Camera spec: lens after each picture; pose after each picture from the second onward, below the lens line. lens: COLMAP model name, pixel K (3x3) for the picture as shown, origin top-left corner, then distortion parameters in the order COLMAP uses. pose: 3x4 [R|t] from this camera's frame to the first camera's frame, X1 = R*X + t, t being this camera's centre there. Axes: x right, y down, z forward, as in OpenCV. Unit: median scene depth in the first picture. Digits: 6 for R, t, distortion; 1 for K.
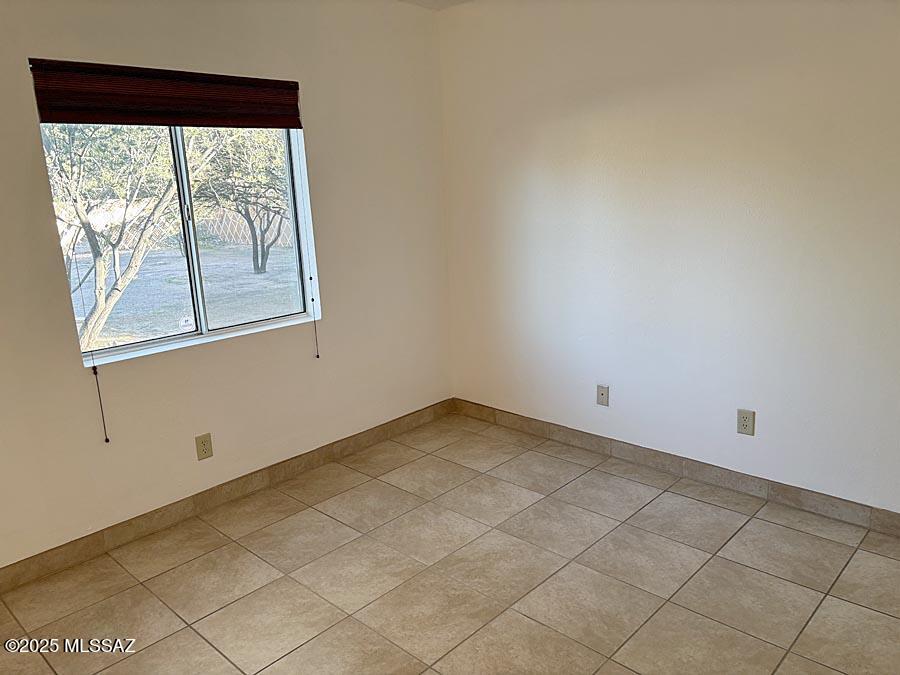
lens RADIAL K [[682.5, 0, 450.7], [0, 682.5, 335.8], [0, 0, 1]] dist [0.062914, -0.035682]
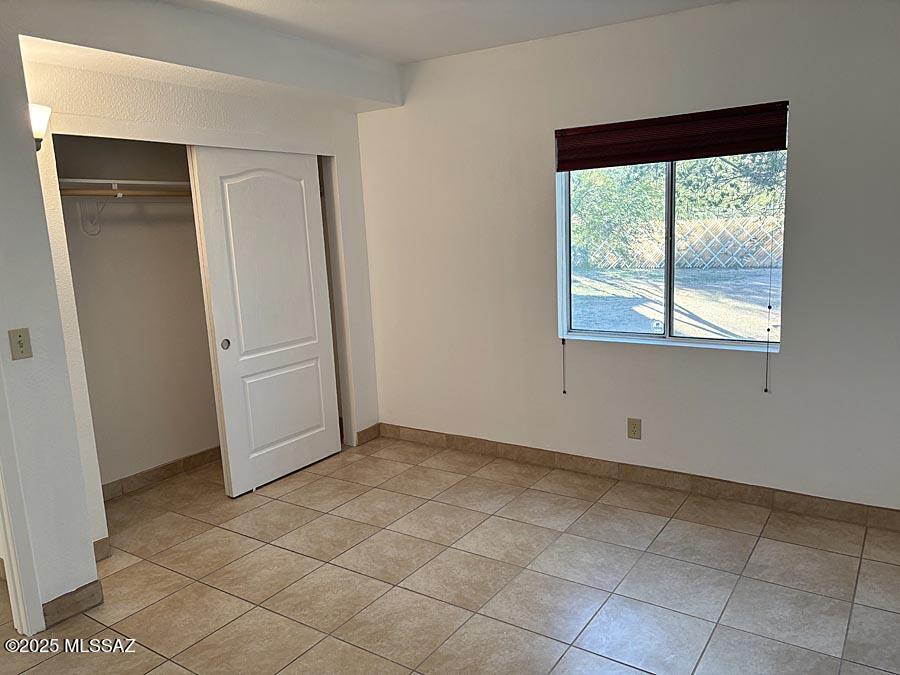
lens RADIAL K [[682.5, 0, 451.1], [0, 682.5, 340.8], [0, 0, 1]] dist [0.062914, -0.035682]
pose [[0.169928, 0.204014, -0.964107, 0.724890], [-0.189453, 0.966849, 0.171202, -0.133660], [0.967074, 0.153561, 0.202945, 0.437193]]
